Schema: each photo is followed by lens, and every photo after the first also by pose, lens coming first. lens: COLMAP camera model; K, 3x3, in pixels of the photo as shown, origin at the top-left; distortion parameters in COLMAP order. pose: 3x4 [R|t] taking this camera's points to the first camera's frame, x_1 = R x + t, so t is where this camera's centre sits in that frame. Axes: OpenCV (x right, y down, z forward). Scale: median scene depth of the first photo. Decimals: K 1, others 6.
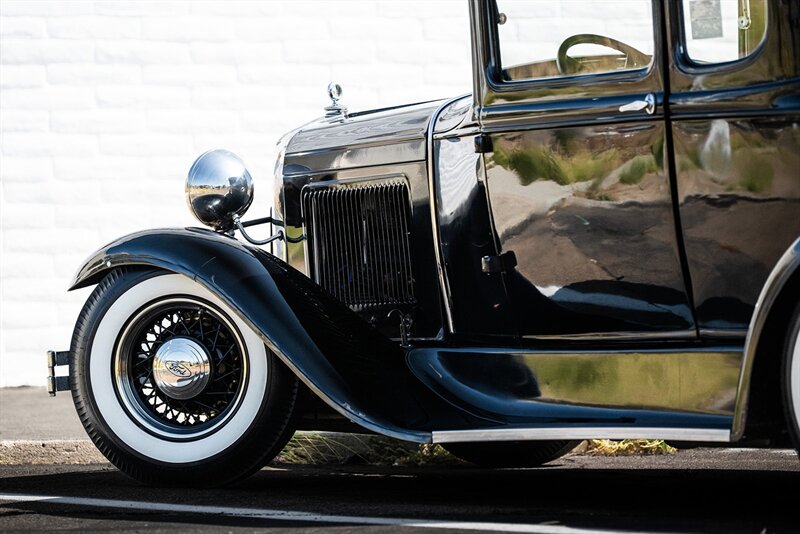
lens RADIAL K [[4107.0, 0, 452.5], [0, 4107.0, 266.6], [0, 0, 1]] dist [0.095527, 4.582099]
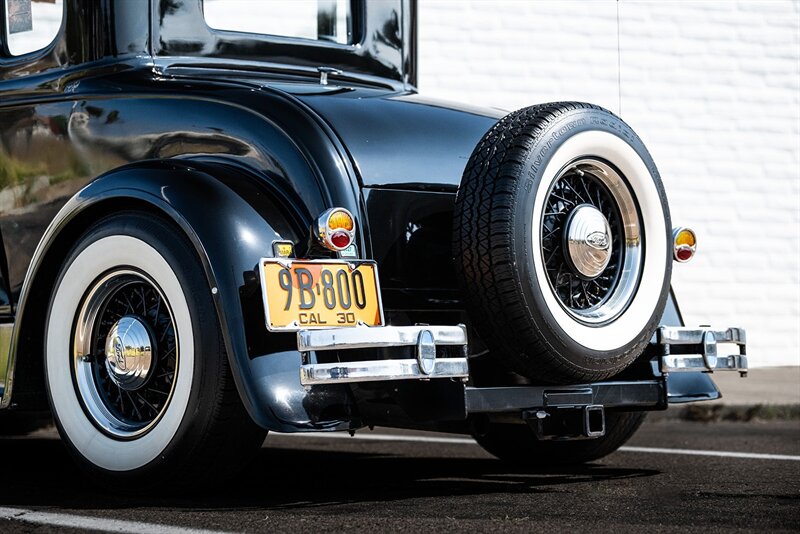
lens RADIAL K [[2115.7, 0, 400.0], [0, 2115.7, 267.0], [0, 0, 1]] dist [0.013393, 0.143568]
pose [[0.999662, 0.024325, -0.009137, 0.152395], [-0.024644, 0.999026, -0.036591, 0.021183], [0.008238, 0.036804, 0.999289, 0.412372]]
